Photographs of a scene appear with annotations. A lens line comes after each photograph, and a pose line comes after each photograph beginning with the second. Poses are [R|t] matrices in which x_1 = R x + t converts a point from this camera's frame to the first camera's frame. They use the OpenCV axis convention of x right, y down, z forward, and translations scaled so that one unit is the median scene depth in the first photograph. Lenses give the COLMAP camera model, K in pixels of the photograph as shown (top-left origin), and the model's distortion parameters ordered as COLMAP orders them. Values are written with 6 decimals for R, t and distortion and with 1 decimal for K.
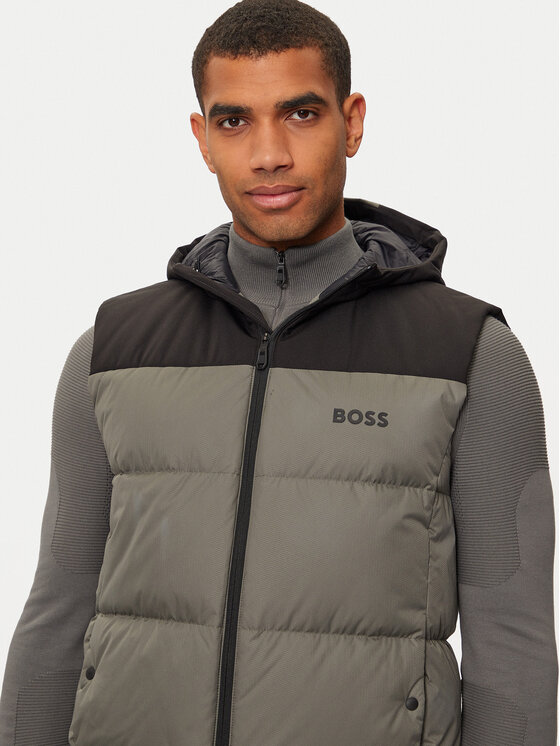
lens RADIAL K [[1740.5, 0, 280.0], [0, 1740.5, 373.0], [0, 0, 1]] dist [0.003721, -0.329754]
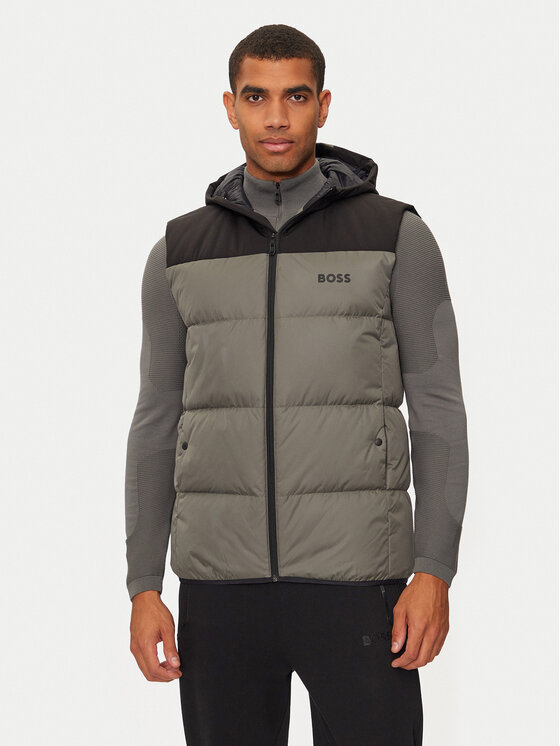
lens RADIAL K [[1740.5, 0, 280.0], [0, 1740.5, 373.0], [0, 0, 1]] dist [0.003721, -0.329754]
pose [[0.995913, -0.088884, 0.016029, -0.040449], [0.087755, 0.994270, 0.061040, 0.009034], [-0.021363, -0.059384, 0.998007, -0.676327]]
